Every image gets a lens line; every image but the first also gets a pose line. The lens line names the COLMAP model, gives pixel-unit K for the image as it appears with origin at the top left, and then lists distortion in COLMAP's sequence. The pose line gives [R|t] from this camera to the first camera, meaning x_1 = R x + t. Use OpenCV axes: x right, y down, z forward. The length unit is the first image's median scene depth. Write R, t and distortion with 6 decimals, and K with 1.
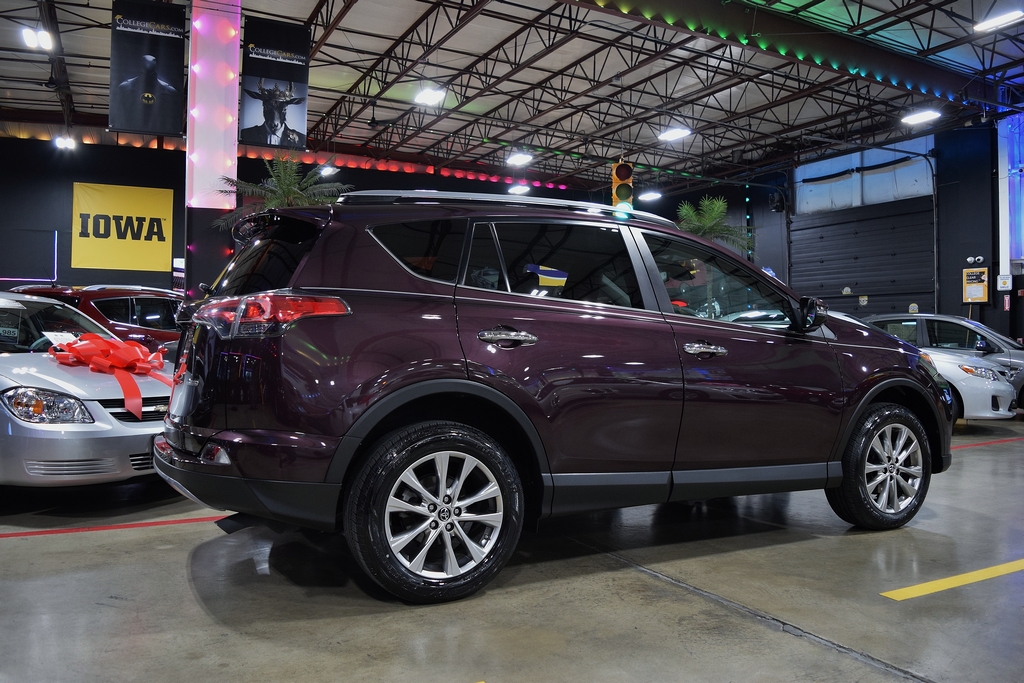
lens RADIAL K [[800.8, 0, 510.9], [0, 800.8, 340.7], [0, 0, 1]] dist [-0.096533, 0.025239]
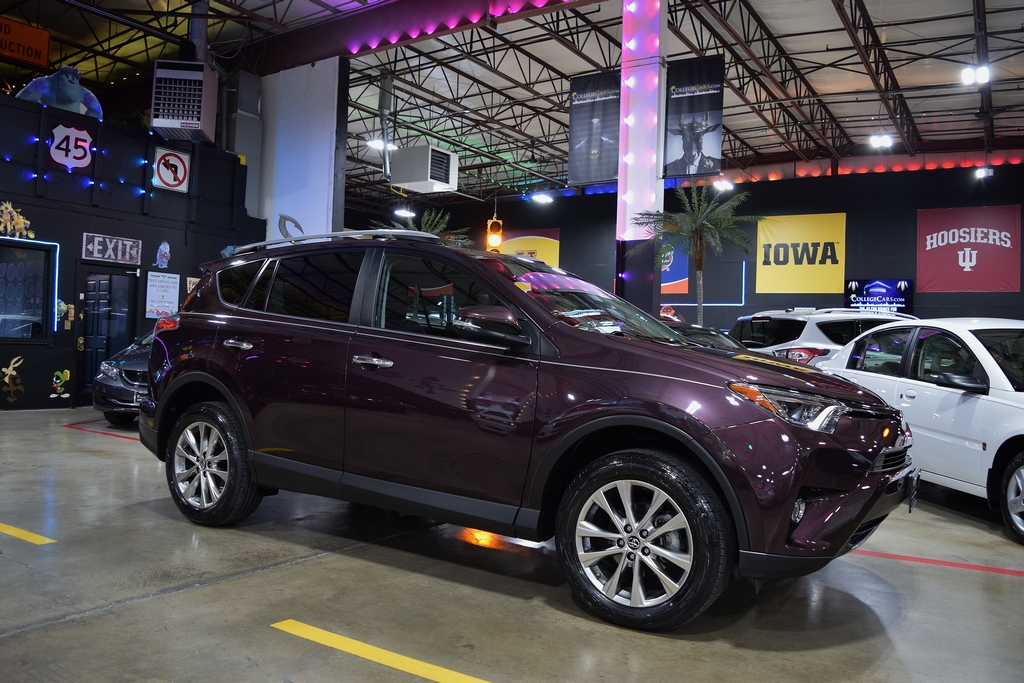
lens RADIAL K [[800.8, 0, 516.2], [0, 800.8, 334.2], [0, 0, 1]] dist [-0.096533, 0.025239]
pose [[0.512349, -0.001810, -0.858775, 0.515897], [-0.030244, 0.999339, -0.020150, -0.003632], [0.858244, 0.036297, 0.511956, 0.263891]]
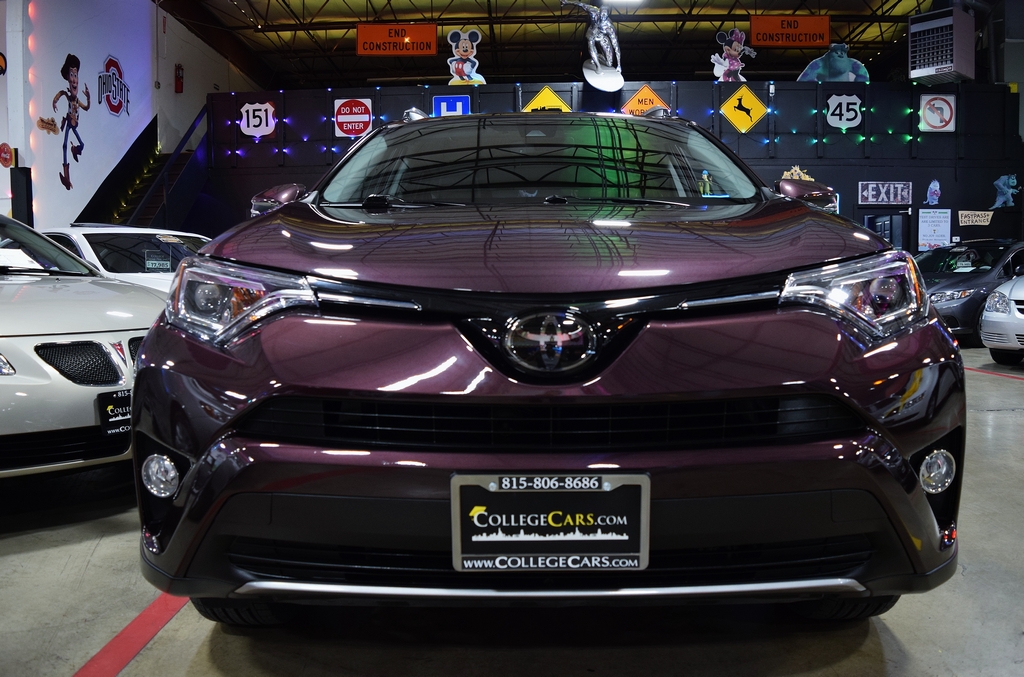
lens RADIAL K [[800.8, 0, 511.8], [0, 800.8, 333.4], [0, 0, 1]] dist [-0.096533, 0.025239]
pose [[-0.475248, 0.061081, -0.877729, 0.724791], [0.009168, 0.997877, 0.064478, 0.014278], [0.879804, 0.022596, -0.474799, 0.435483]]
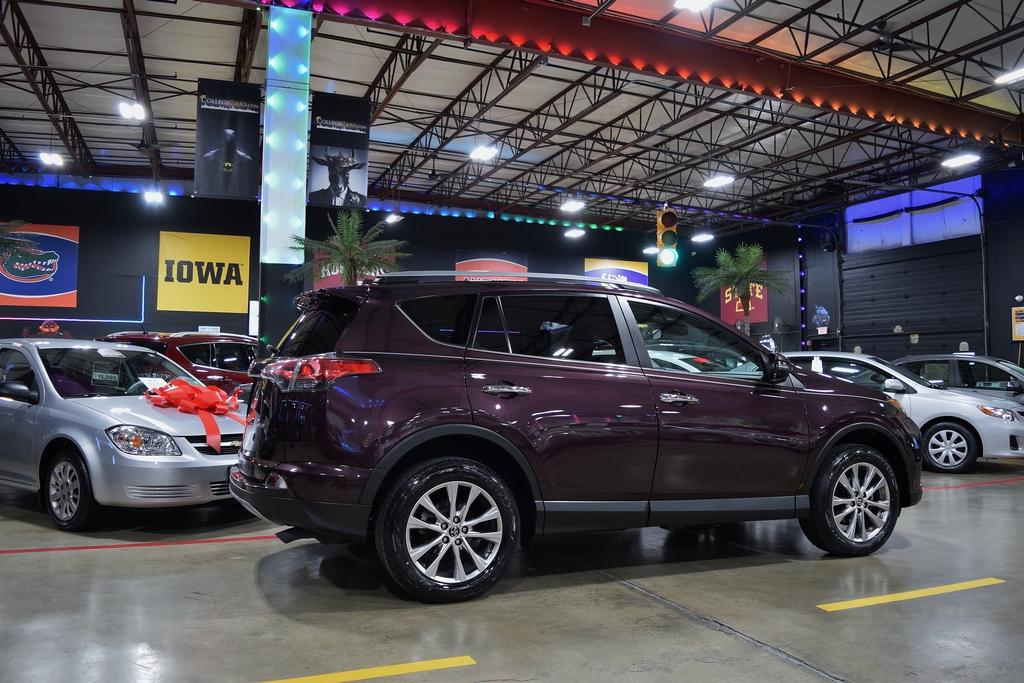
lens RADIAL K [[800.8, 0, 509.6], [0, 800.8, 340.1], [0, 0, 1]] dist [-0.096533, 0.025239]
pose [[0.996100, -0.002888, -0.088188, 0.040777], [-0.000984, 0.999038, -0.043833, -0.010239], [0.088229, 0.043749, 0.995139, -0.090105]]
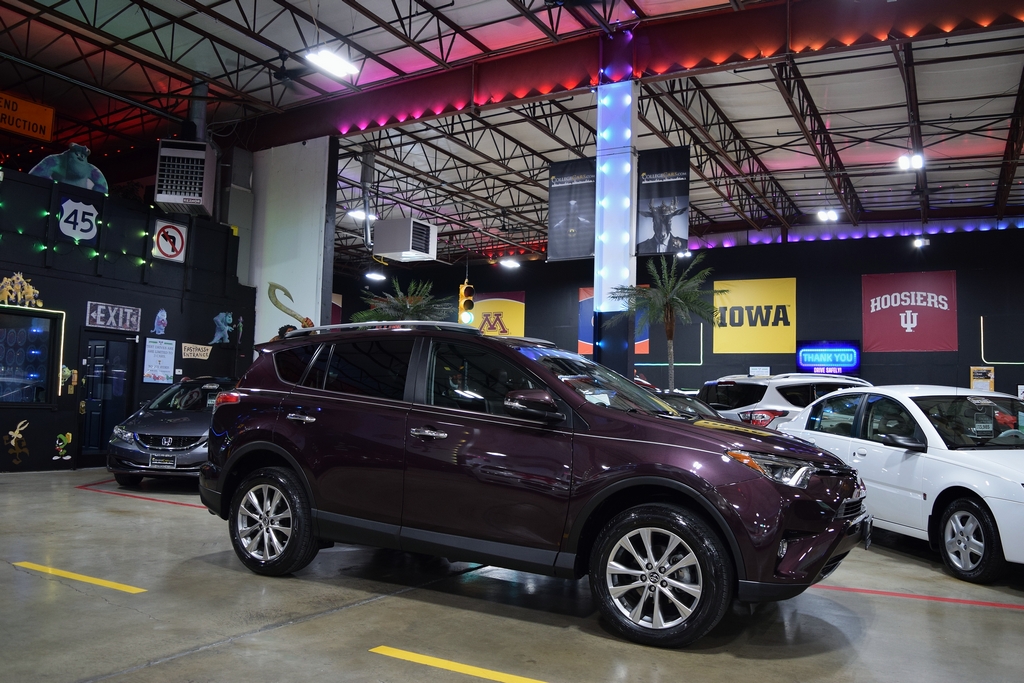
lens RADIAL K [[800.8, 0, 515.4], [0, 800.8, 334.6], [0, 0, 1]] dist [-0.096533, 0.025239]
pose [[0.560529, -0.061129, -0.825875, 0.572552], [-0.024188, 0.995638, -0.090111, -0.013918], [0.827781, 0.070486, 0.556606, 0.170056]]
